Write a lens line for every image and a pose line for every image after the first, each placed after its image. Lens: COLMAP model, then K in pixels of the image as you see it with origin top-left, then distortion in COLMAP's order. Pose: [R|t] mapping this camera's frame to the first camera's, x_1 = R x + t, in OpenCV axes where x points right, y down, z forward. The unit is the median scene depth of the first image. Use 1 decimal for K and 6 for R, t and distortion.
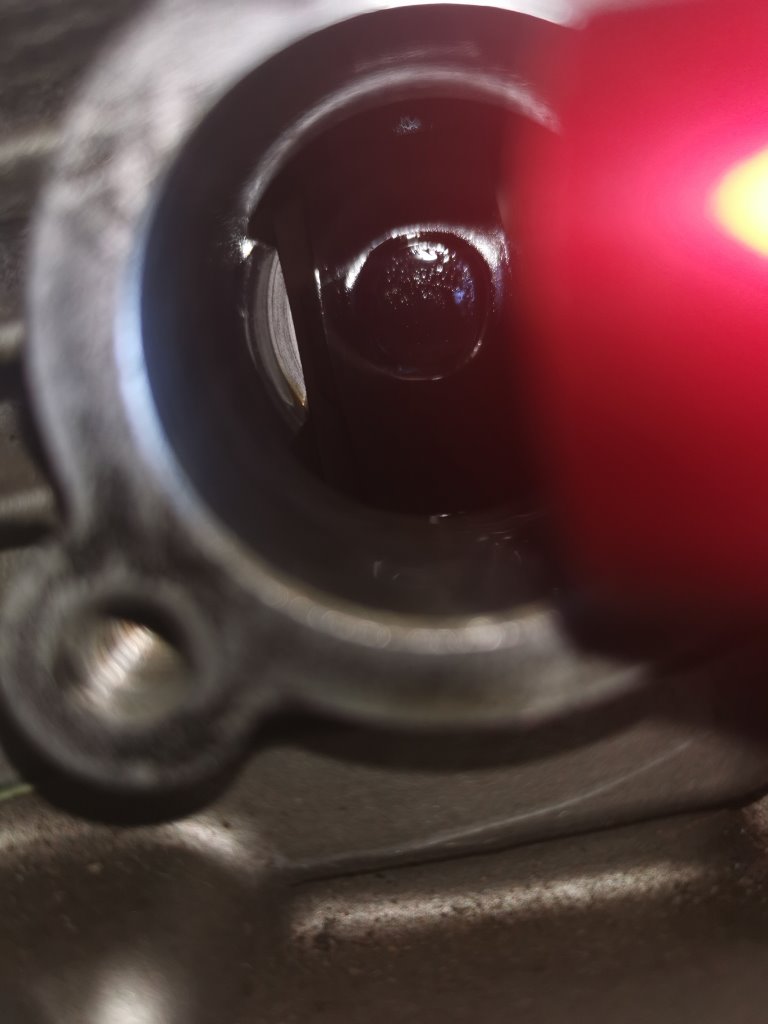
lens RADIAL K [[894.4, 0, 384.0], [0, 894.4, 508.6], [0, 0, 1]] dist [-0.012522, -0.008356]
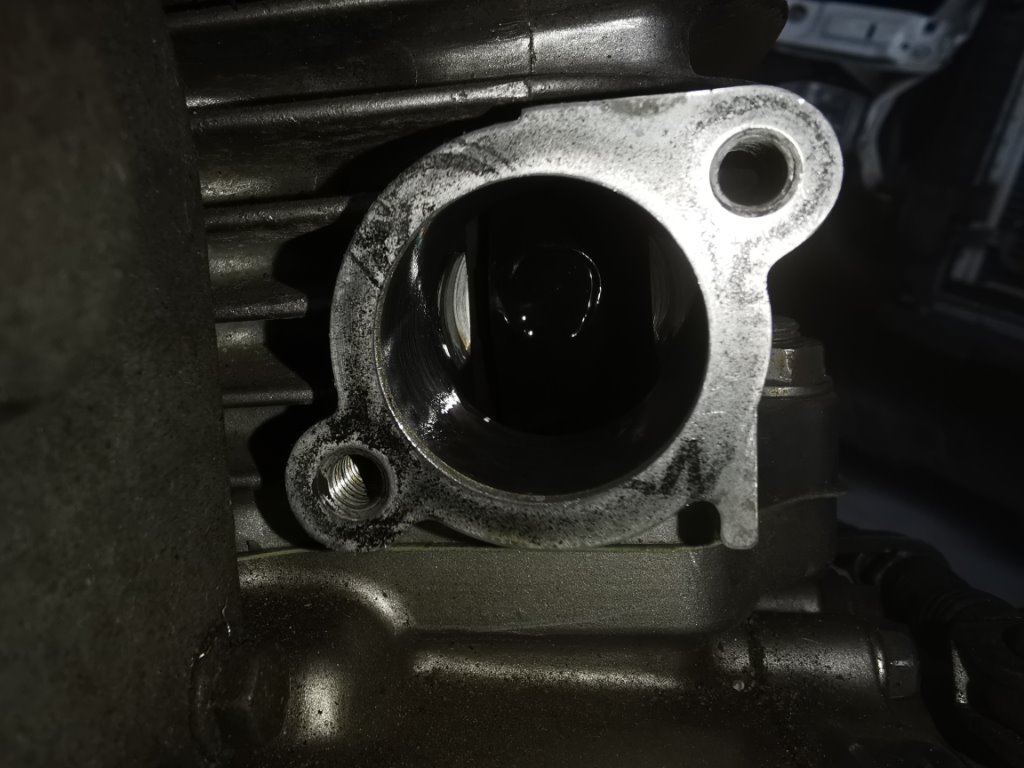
lens RADIAL K [[779.1, 0, 509.6], [0, 779.1, 387.3], [0, 0, 1]] dist [0.004397, 0.001387]
pose [[0.989283, 0.140881, -0.038353, 0.059791], [-0.142516, 0.988820, -0.043860, -0.010003], [0.031745, 0.048856, 0.998301, -0.492677]]
